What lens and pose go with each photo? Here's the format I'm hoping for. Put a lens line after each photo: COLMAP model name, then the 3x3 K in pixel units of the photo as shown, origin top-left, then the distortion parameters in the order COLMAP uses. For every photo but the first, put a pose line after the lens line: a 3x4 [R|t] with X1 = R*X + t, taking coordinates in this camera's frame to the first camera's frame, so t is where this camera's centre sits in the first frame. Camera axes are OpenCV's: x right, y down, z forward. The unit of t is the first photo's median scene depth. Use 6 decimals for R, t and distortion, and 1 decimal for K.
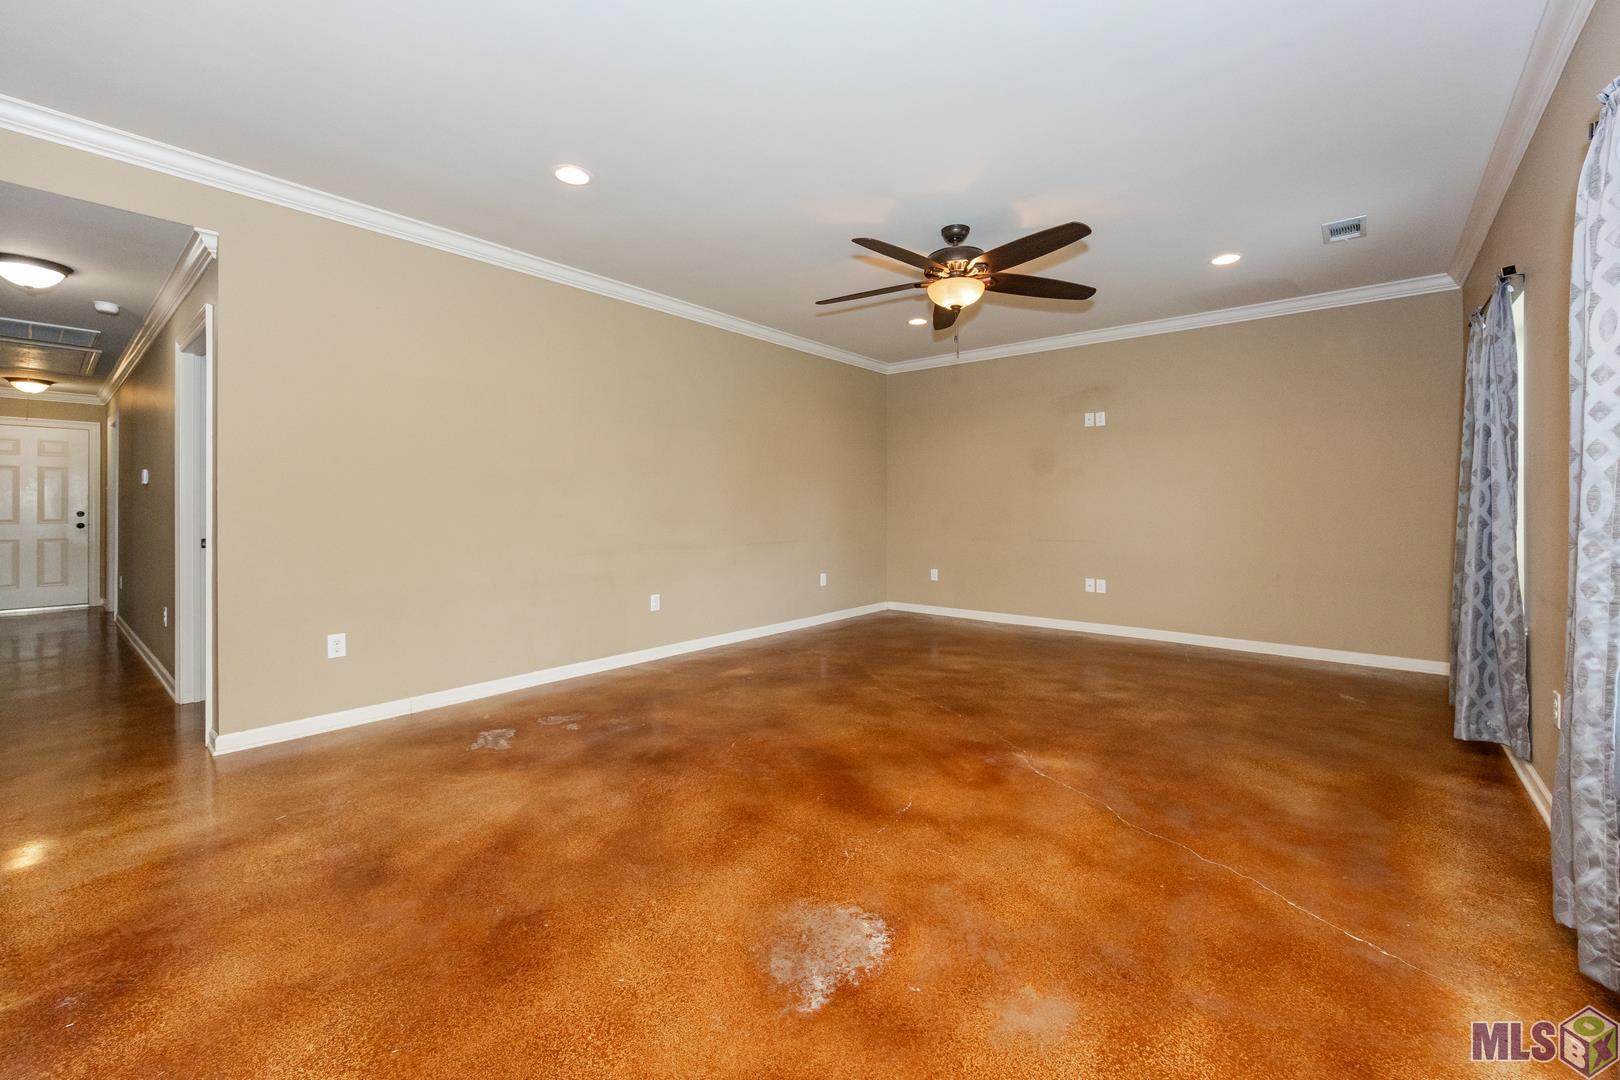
lens RADIAL K [[635.6, 0, 786.7], [0, 635.6, 523.7], [0, 0, 1]] dist [-0.001713, 0.000036]
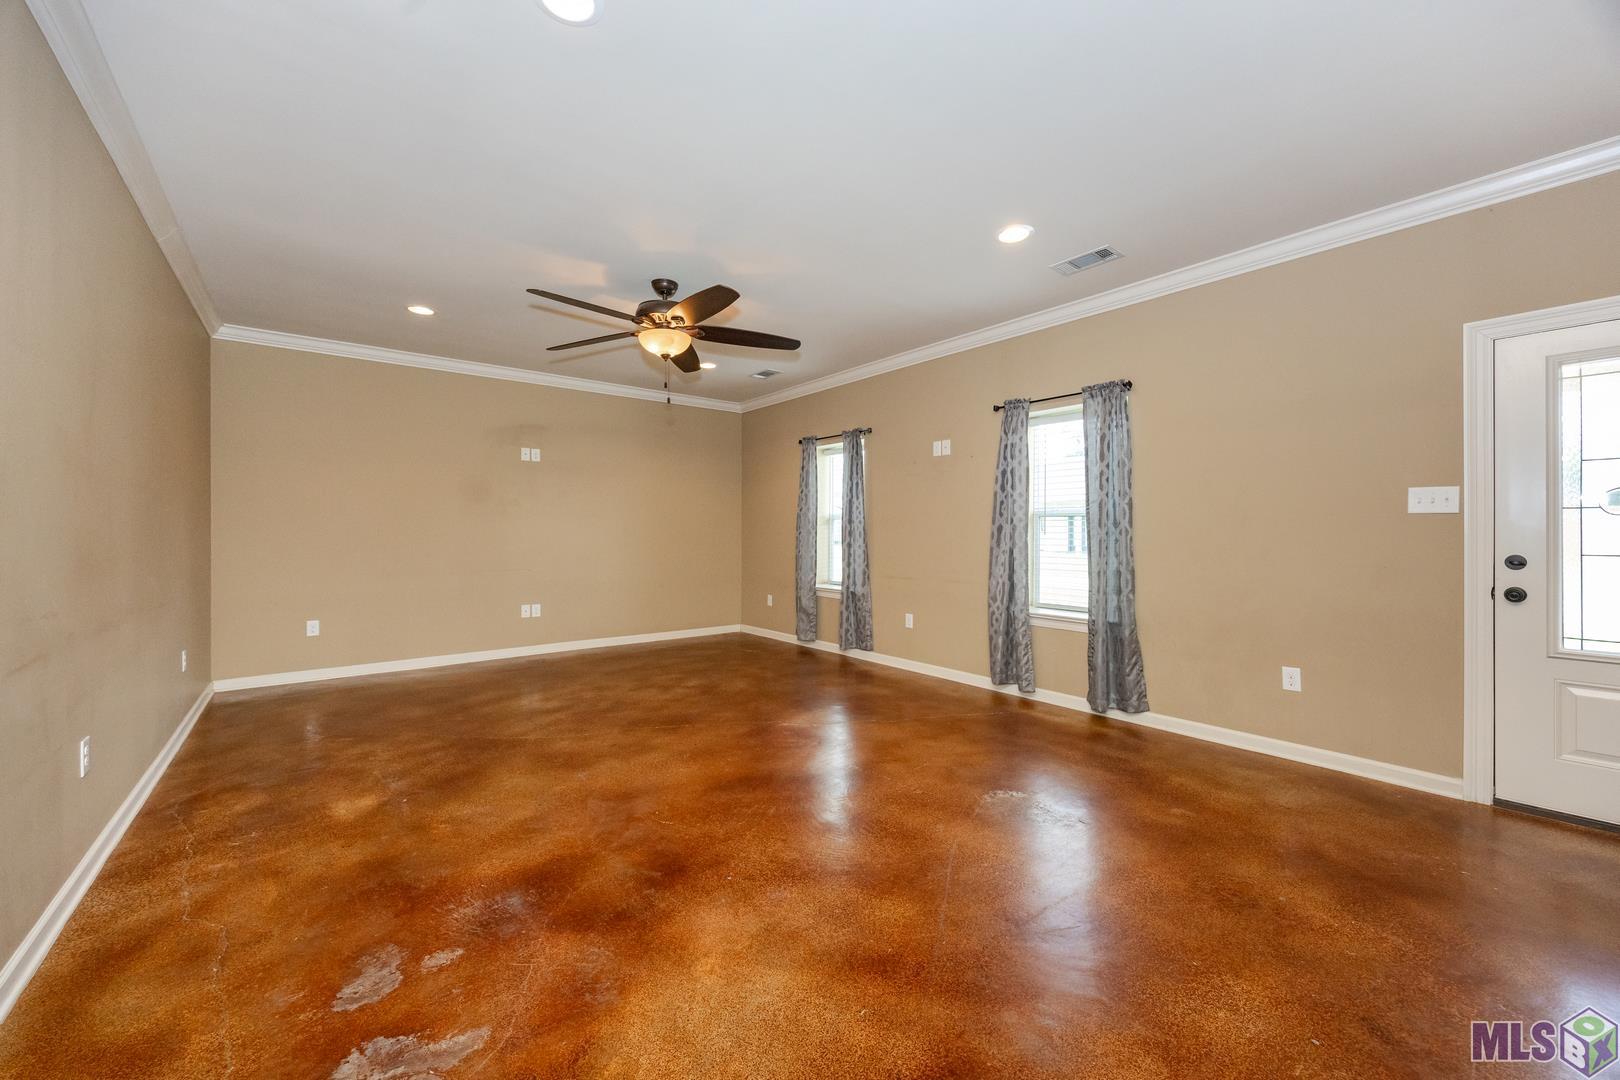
lens RADIAL K [[635.6, 0, 802.5], [0, 635.6, 535.2], [0, 0, 1]] dist [-0.001713, 0.000036]
pose [[0.189989, -0.002537, 0.981783, -0.923977], [0.025897, 0.999662, -0.002429, -0.028583], [-0.981445, 0.025887, 0.189991, 0.686593]]
